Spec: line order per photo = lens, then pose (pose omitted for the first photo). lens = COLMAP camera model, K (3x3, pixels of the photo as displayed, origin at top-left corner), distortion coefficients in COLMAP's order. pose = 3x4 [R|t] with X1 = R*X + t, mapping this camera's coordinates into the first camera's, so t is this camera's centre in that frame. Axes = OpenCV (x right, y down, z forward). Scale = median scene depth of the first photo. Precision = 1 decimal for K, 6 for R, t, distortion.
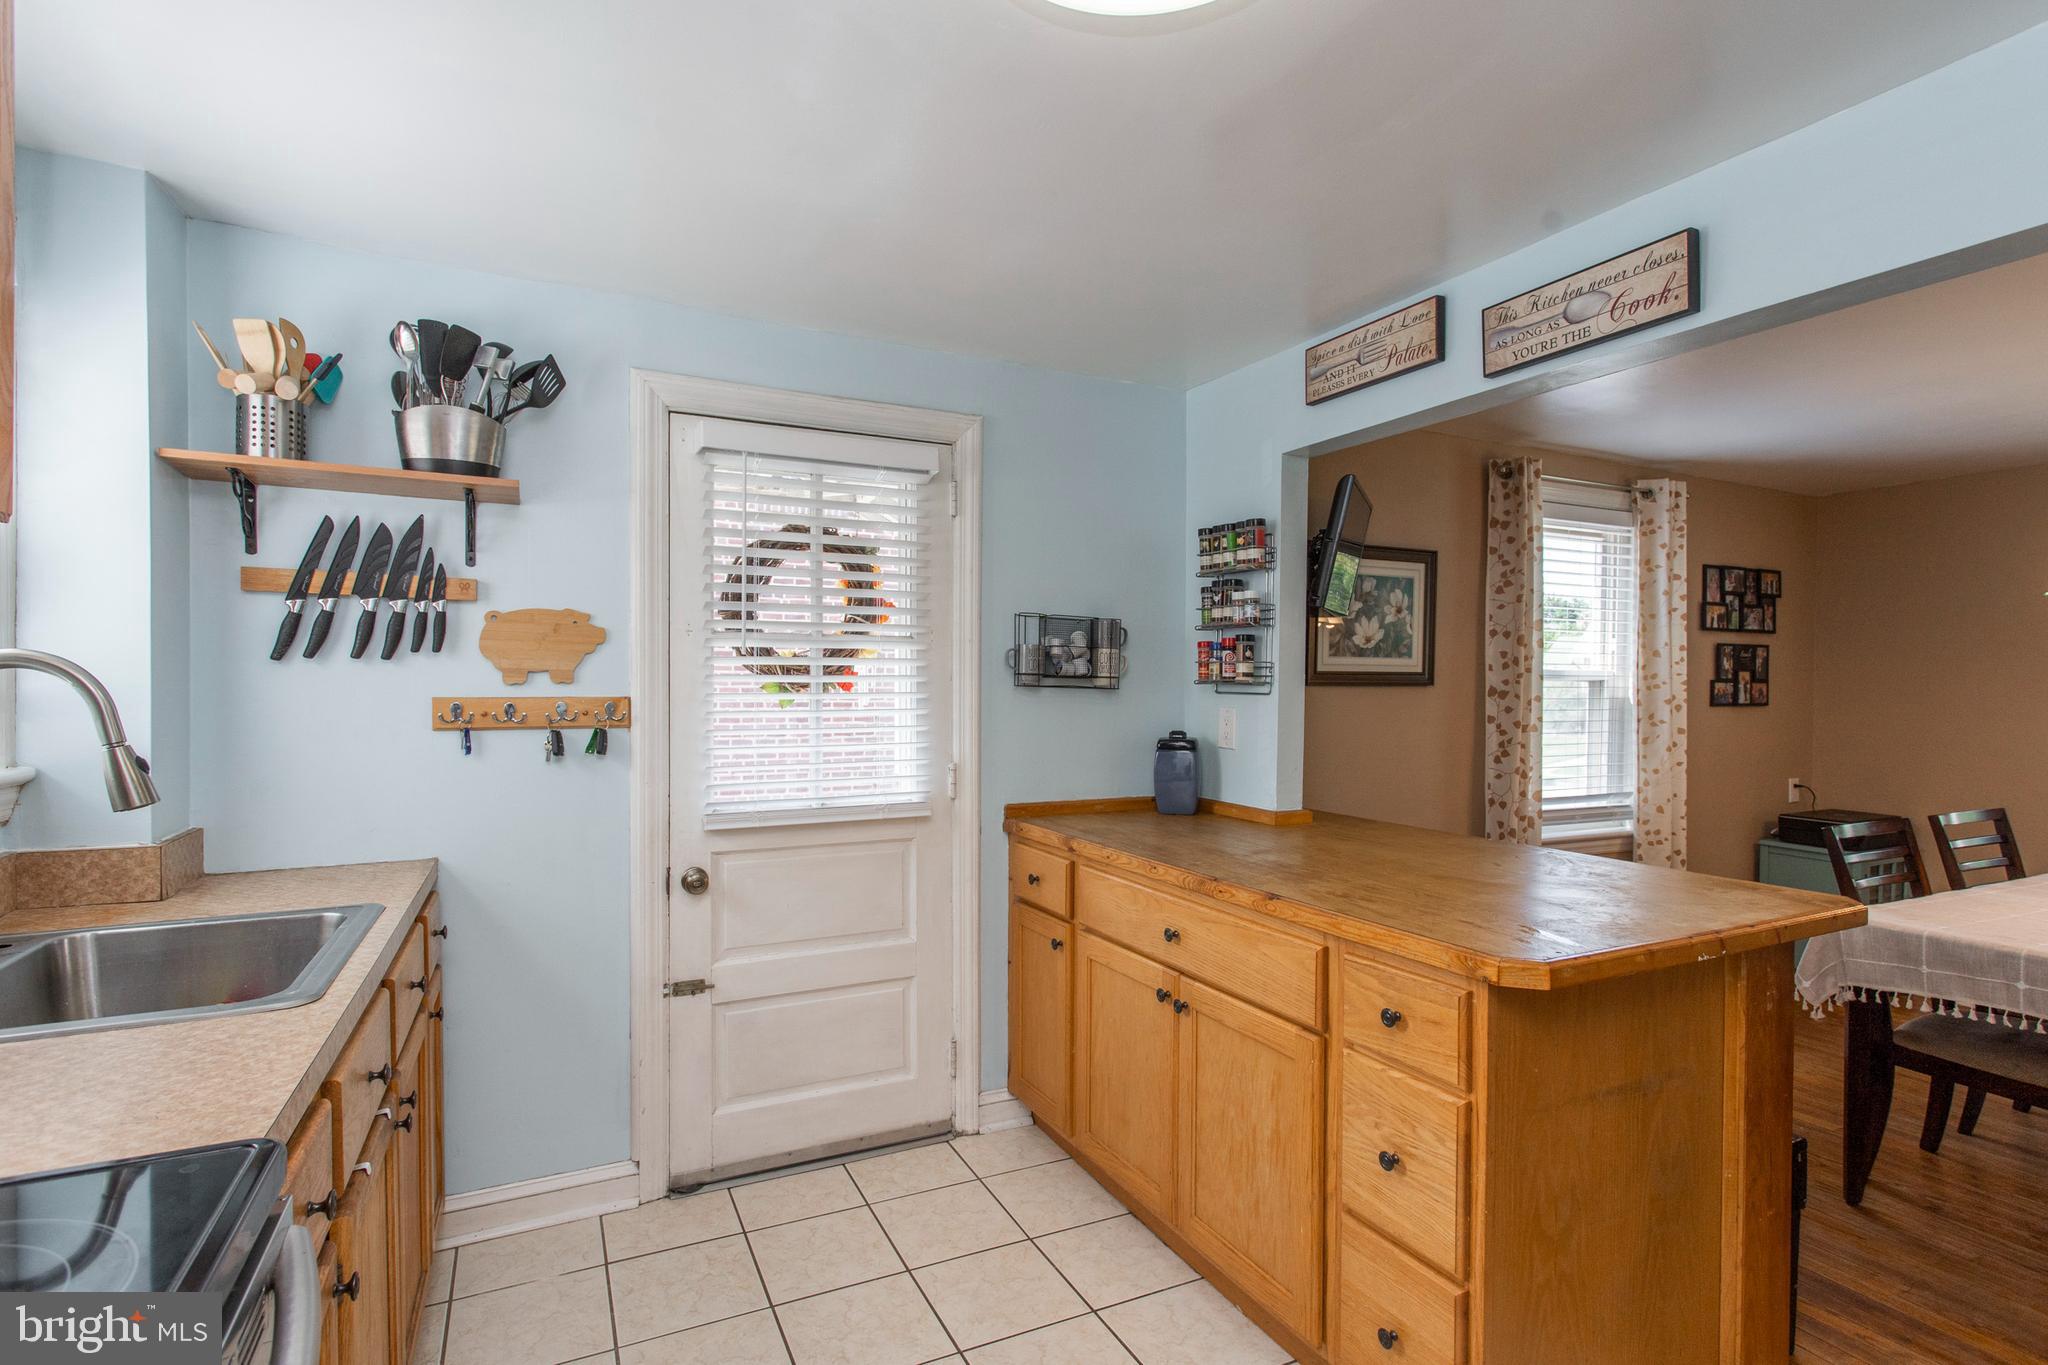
lens RADIAL K [[976.7, 0, 1079.8], [0, 976.7, 702.1], [0, 0, 1]] dist [0.000799, 0.001495]
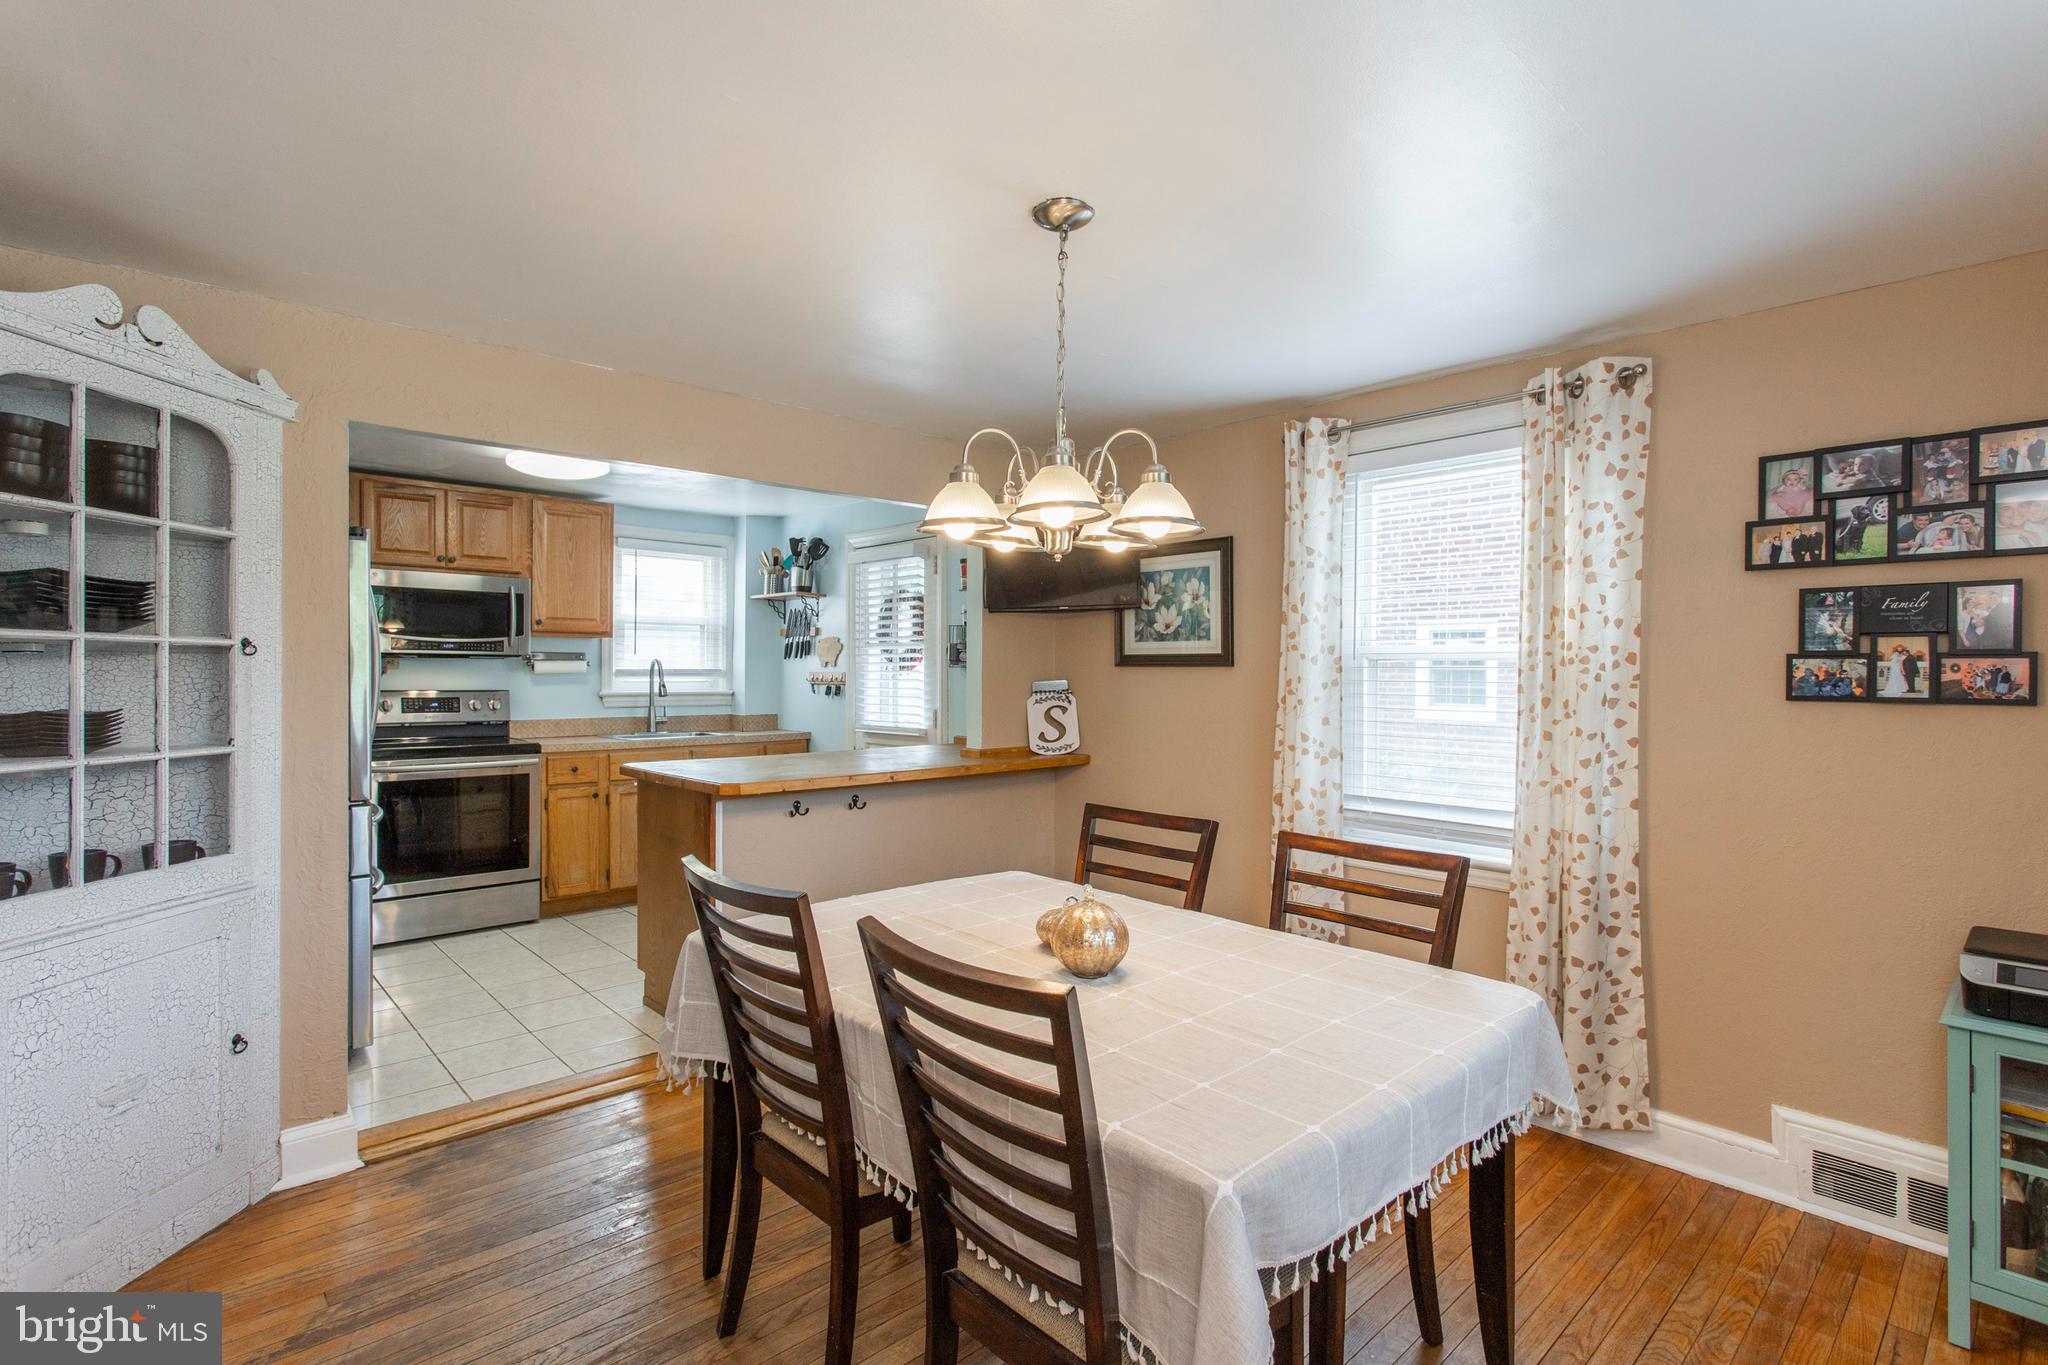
lens RADIAL K [[976.7, 0, 1036.1], [0, 976.7, 678.3], [0, 0, 1]] dist [0.000799, 0.001495]
pose [[0.288675, 0.007116, -0.957401, 1.166034], [-0.017735, 0.999841, 0.002084, -0.002128], [0.957263, 0.016378, 0.288755, 0.451302]]
